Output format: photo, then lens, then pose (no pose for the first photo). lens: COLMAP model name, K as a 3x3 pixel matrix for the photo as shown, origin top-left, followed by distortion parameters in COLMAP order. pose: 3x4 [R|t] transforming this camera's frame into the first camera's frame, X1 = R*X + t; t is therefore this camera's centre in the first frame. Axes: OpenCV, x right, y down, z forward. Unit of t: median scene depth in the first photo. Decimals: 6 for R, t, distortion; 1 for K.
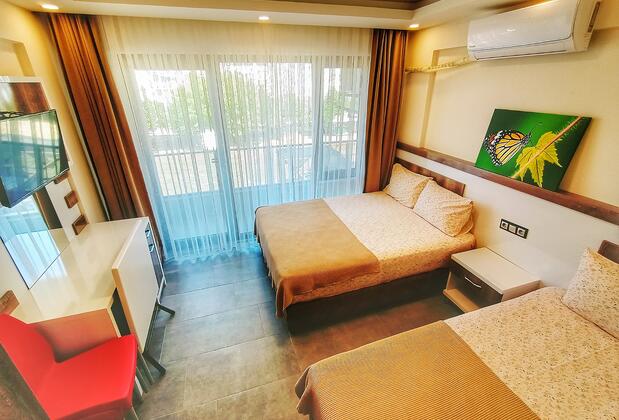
lens RADIAL K [[281.8, 0, 308.4], [0, 281.8, 208.0], [0, 0, 1]] dist [0.000285, 0.000420]
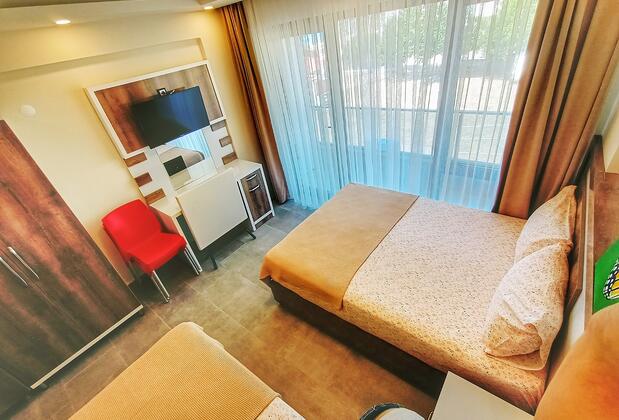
lens RADIAL K [[274.6, 0, 309.5], [0, 274.6, 210.0], [0, 0, 1]] dist [-0.013894, 0.000052]
pose [[0.556751, 0.391258, -0.732766, 0.606573], [-0.210010, 0.919769, 0.331543, -0.255725], [0.803694, -0.030698, 0.594251, 0.428247]]
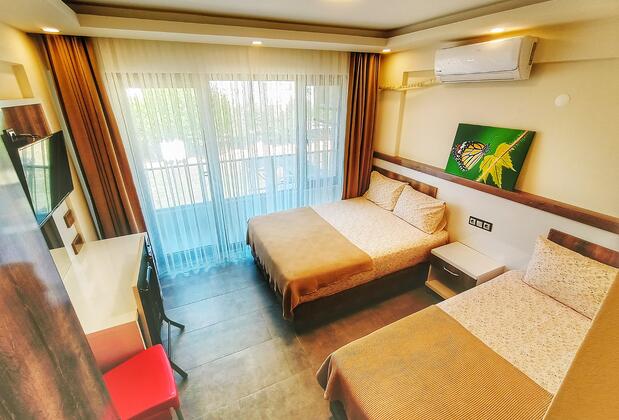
lens RADIAL K [[281.8, 0, 308.4], [0, 281.8, 208.0], [0, 0, 1]] dist [0.000285, 0.000420]
pose [[0.991043, -0.048099, 0.124580, -0.118986], [0.051231, 0.998443, -0.022060, -0.003398], [-0.123325, 0.028245, 0.991964, -0.077909]]
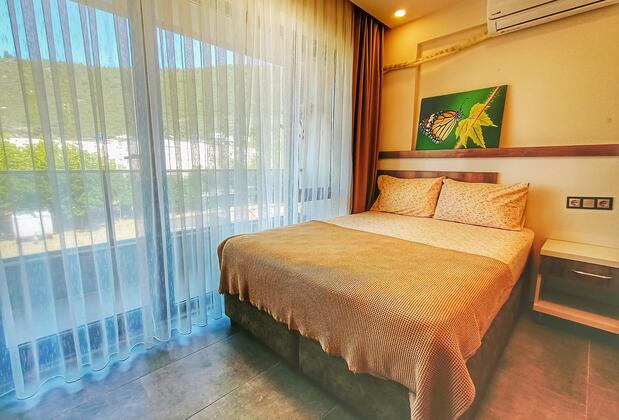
lens RADIAL K [[280.6, 0, 308.8], [0, 280.6, 211.0], [0, 0, 1]] dist [0.002599, 0.000491]
pose [[0.890571, -0.058931, 0.451011, -0.359179], [0.172993, 0.960939, -0.216033, 0.118624], [-0.420663, 0.270414, 0.865979, 0.566769]]
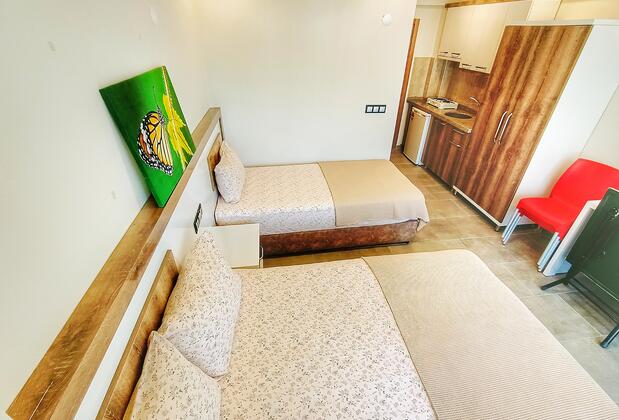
lens RADIAL K [[281.8, 0, 308.4], [0, 281.8, 208.0], [0, 0, 1]] dist [0.000285, 0.000420]
pose [[-0.985025, -0.085772, 0.149563, 0.260739], [0.079255, 0.545131, 0.834596, -0.533241], [-0.153116, 0.833952, -0.530170, 1.210861]]
